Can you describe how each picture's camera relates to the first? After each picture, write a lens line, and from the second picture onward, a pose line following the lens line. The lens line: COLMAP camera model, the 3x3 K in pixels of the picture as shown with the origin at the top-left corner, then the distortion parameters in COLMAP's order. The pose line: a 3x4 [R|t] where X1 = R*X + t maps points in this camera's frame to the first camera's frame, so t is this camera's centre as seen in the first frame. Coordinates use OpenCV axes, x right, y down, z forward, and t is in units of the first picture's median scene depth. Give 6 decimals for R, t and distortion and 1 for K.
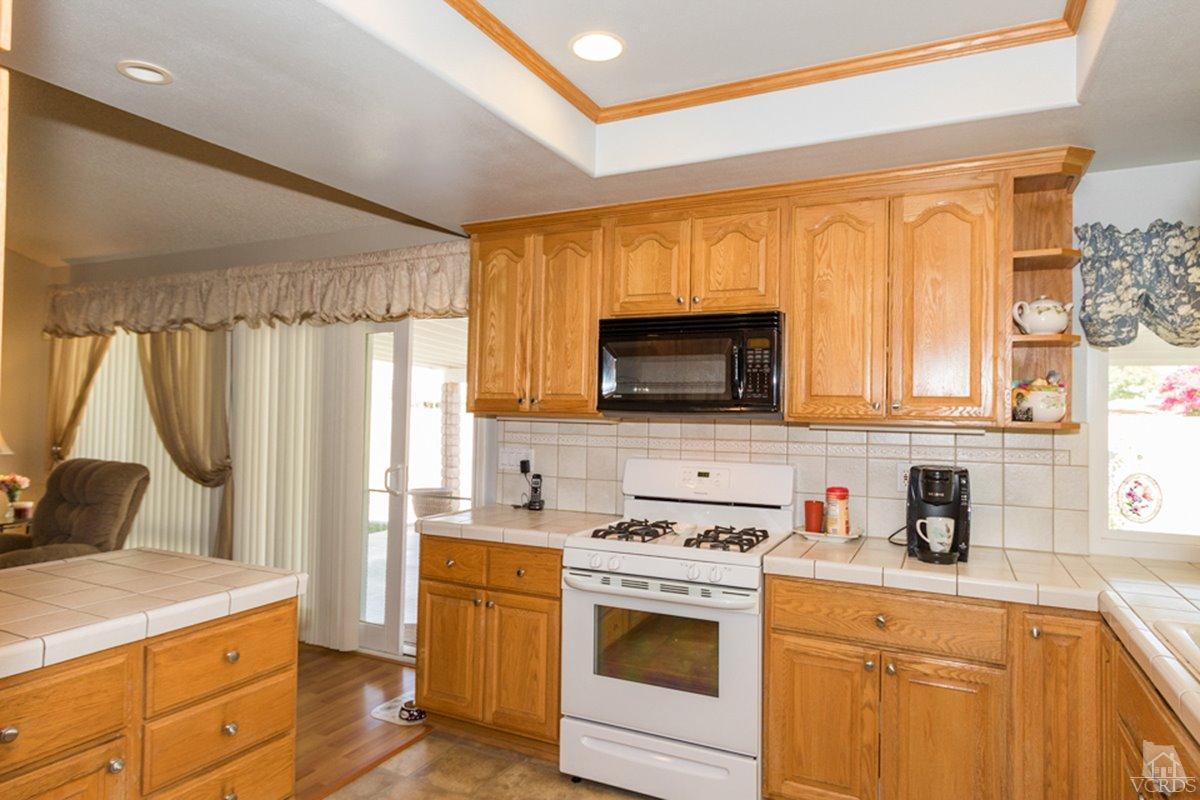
lens RADIAL K [[696.9, 0, 595.2], [0, 696.9, 396.8], [0, 0, 1]] dist [0.000559, -0.001426]
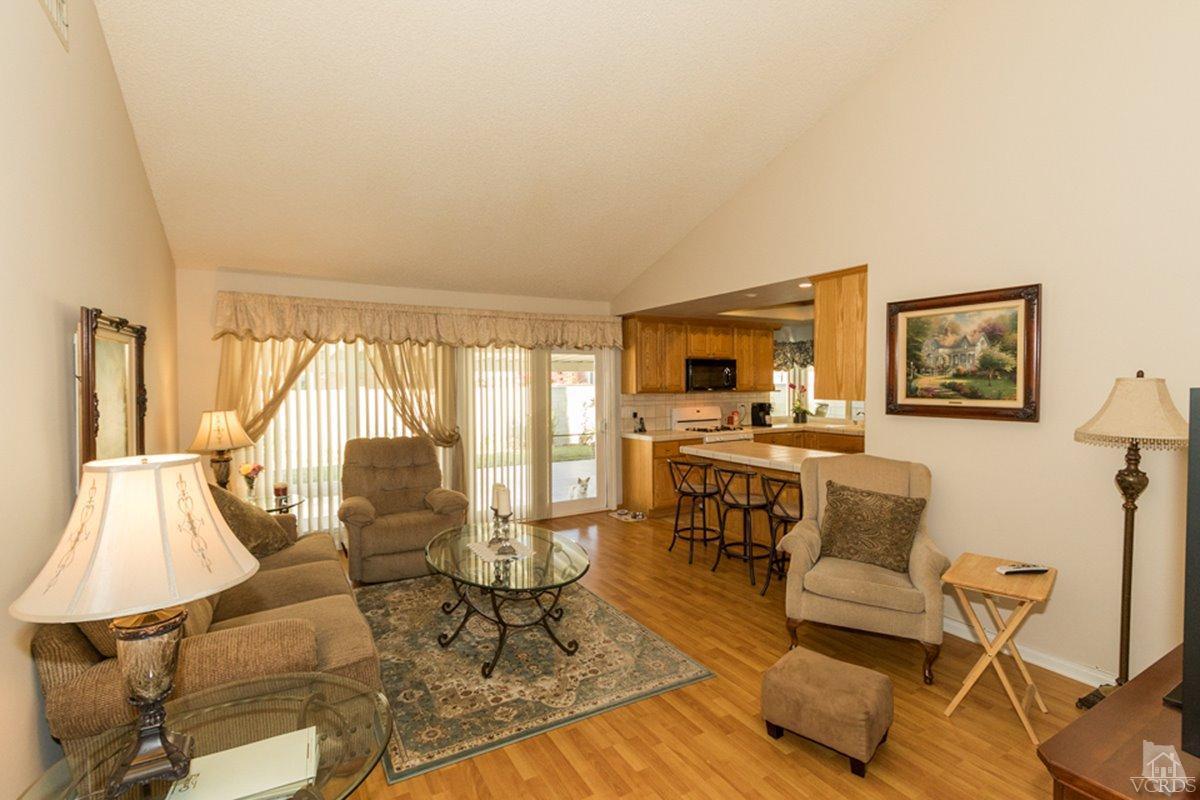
lens RADIAL K [[554.9, 0, 605.6], [0, 554.9, 395.9], [0, 0, 1]] dist [0.010552, -0.004828]
pose [[0.543590, -0.040207, 0.838387, -1.884795], [0.001884, 0.998908, 0.046684, -0.059254], [-0.839349, -0.023798, 0.543072, 0.050979]]
